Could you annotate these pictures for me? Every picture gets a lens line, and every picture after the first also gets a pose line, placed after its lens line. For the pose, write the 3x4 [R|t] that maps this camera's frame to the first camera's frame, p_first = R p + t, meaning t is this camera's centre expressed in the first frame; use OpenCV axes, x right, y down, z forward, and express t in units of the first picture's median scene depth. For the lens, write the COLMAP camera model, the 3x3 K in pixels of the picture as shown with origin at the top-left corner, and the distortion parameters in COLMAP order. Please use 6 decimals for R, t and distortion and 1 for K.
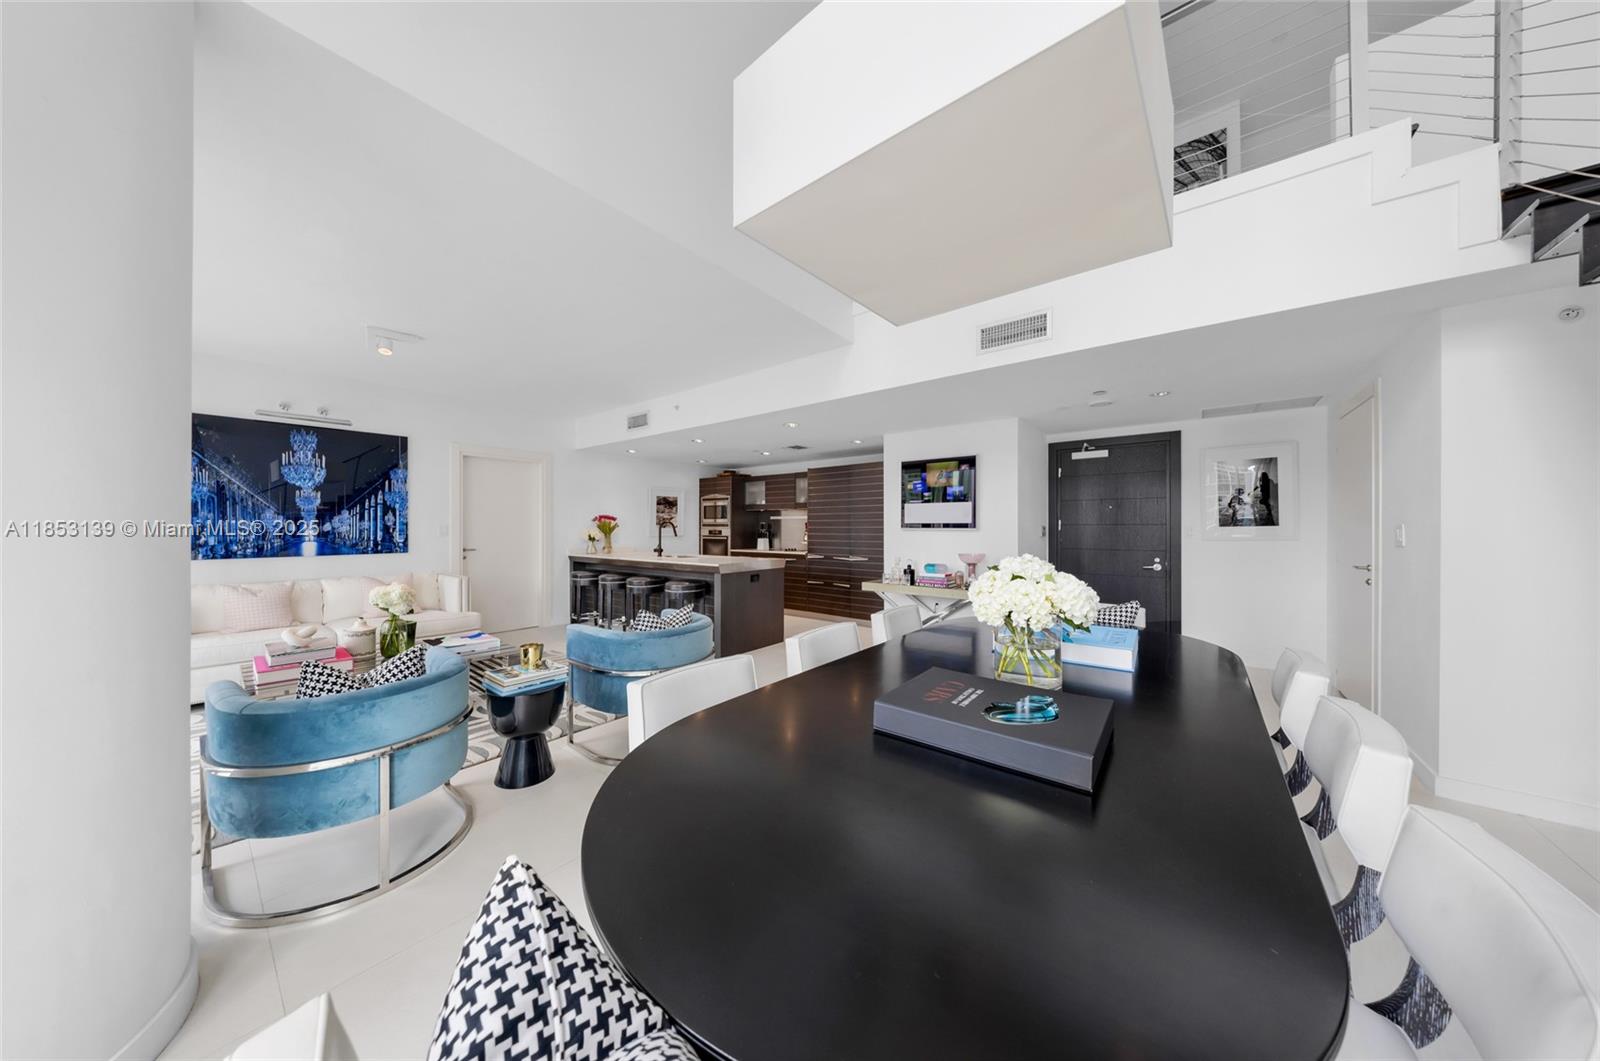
lens RADIAL K [[477.5, 0, 800.0], [0, 477.5, 530.5], [0, 0, 1]] dist [0.000033, -0.000004]
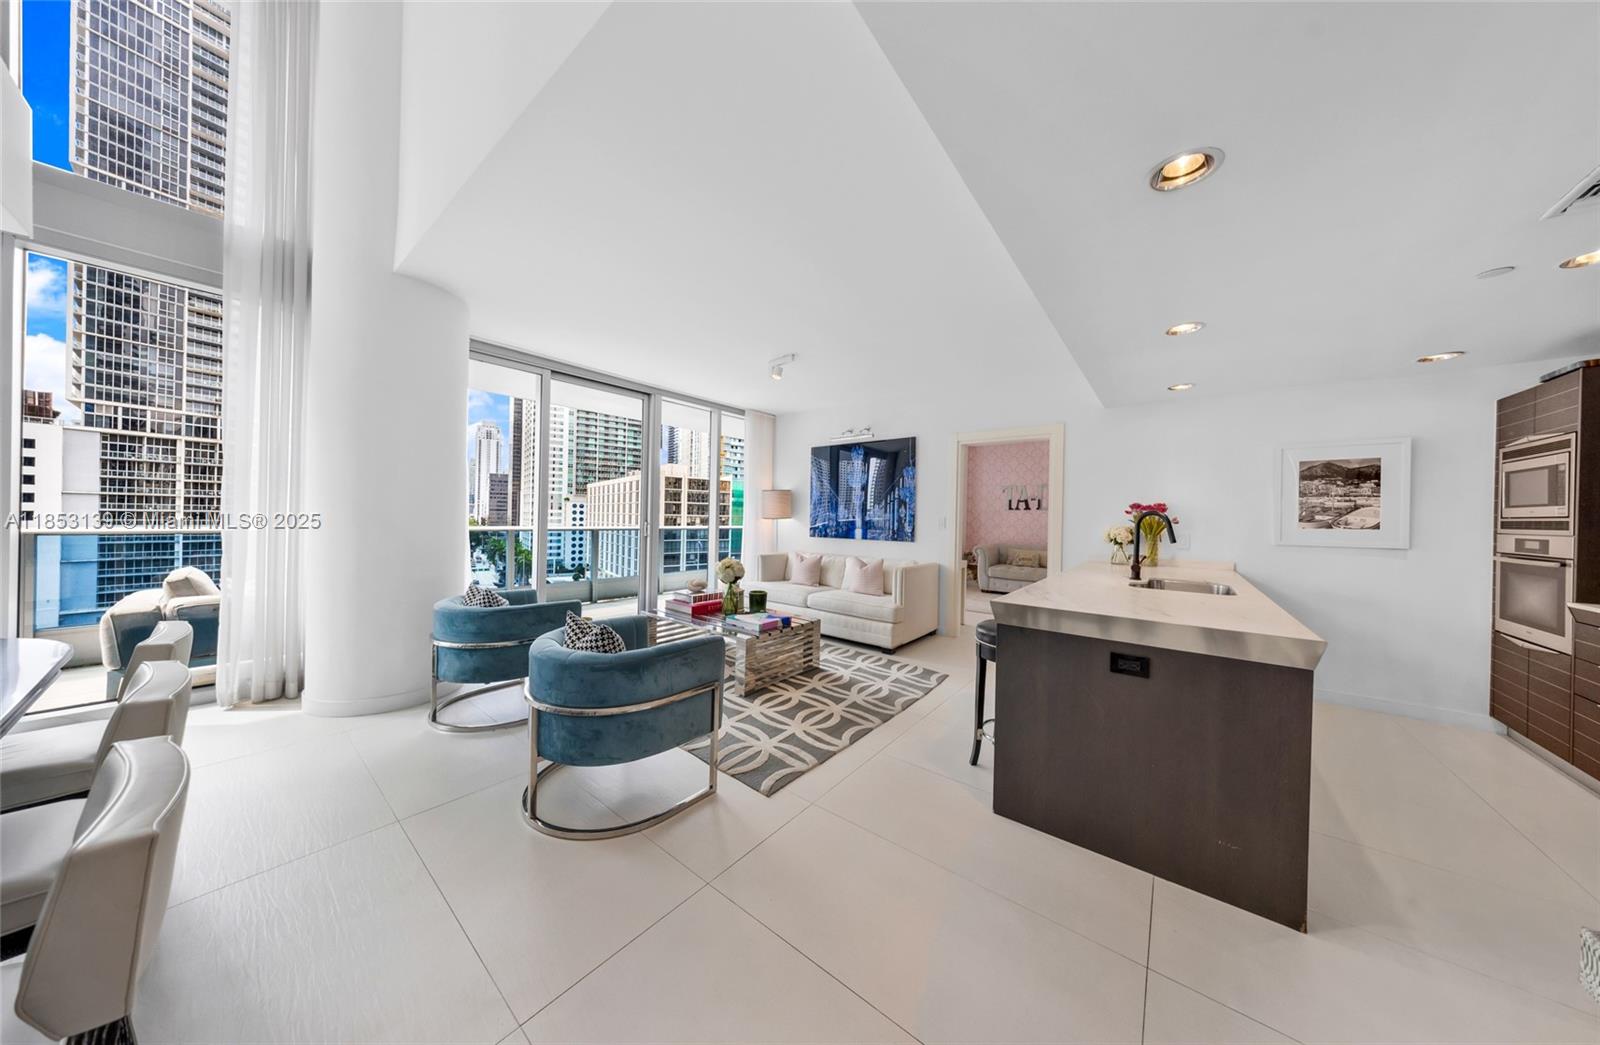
lens RADIAL K [[463.2, 0, 800.0], [0, 463.2, 522.5], [0, 0, 1]] dist [-0.005330, 0.000023]
pose [[-0.005893, 0.010631, -0.999926, 0.247763], [-0.028477, 0.999536, 0.010794, -0.002620], [0.999577, 0.028538, -0.005587, 0.757960]]
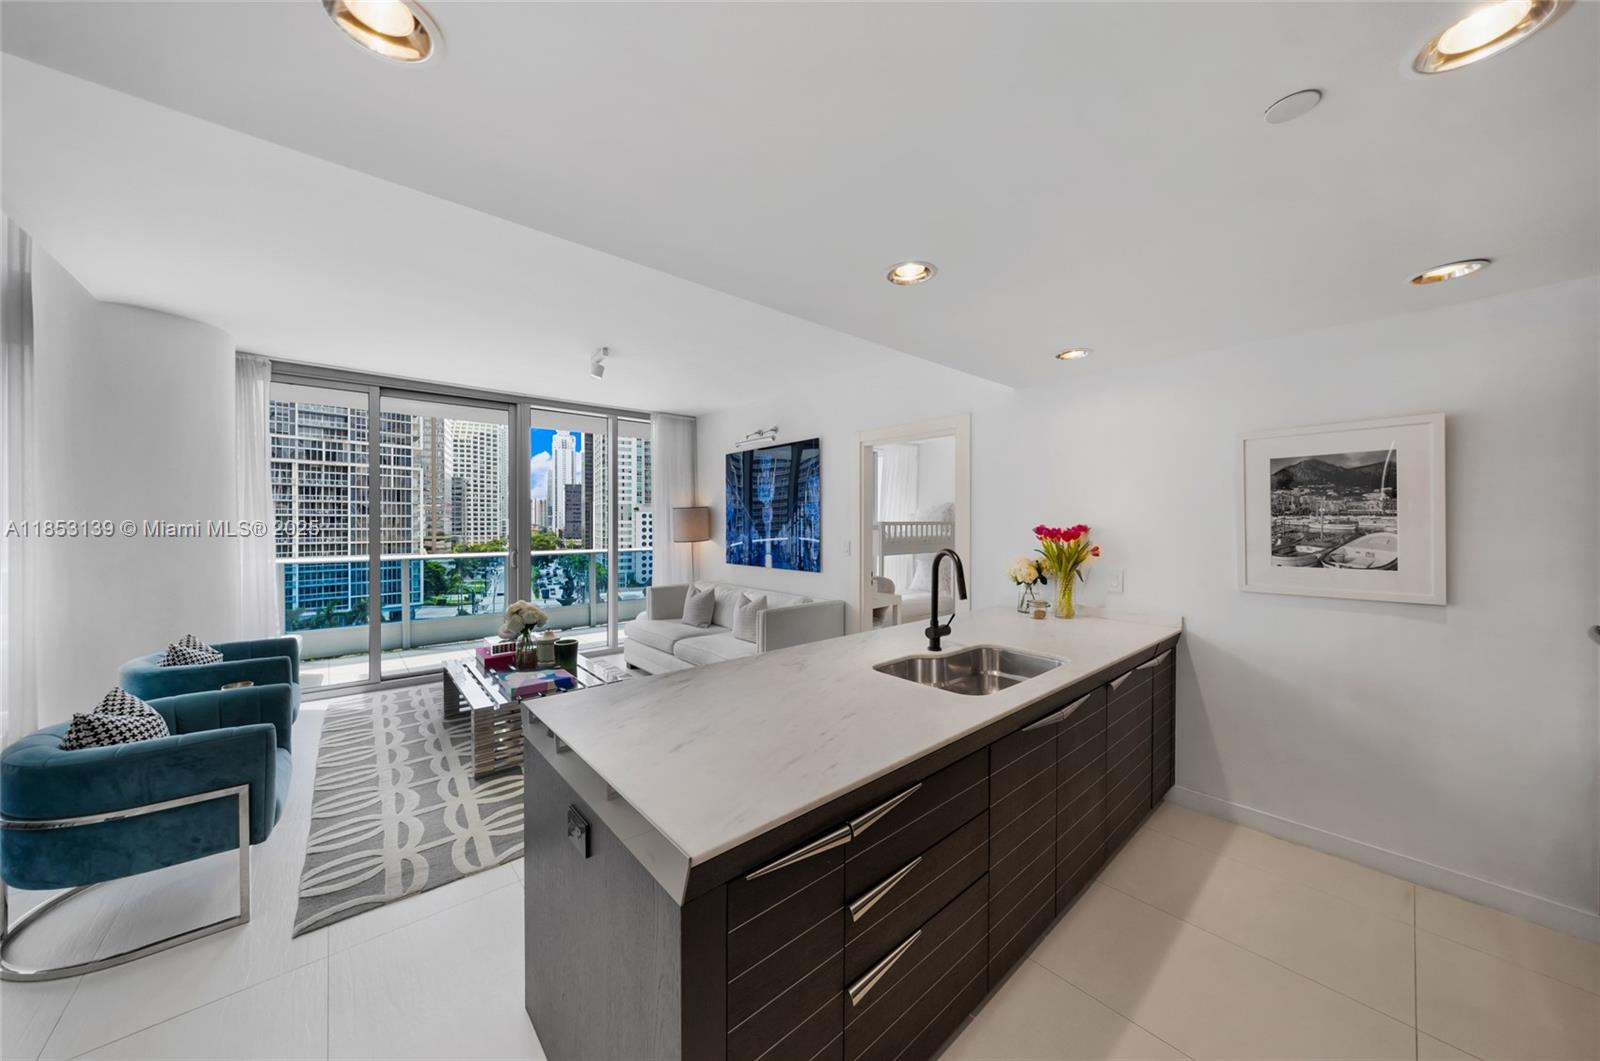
lens RADIAL K [[526.2, 0, 800.0], [0, 526.2, 530.5], [0, 0, 1]] dist [-0.007942, -0.000011]
pose [[-0.184052, 0.014421, -0.982811, 0.115583], [-0.008523, 0.999831, 0.016267, -0.045258], [0.982880, 0.011370, -0.183898, 1.159334]]
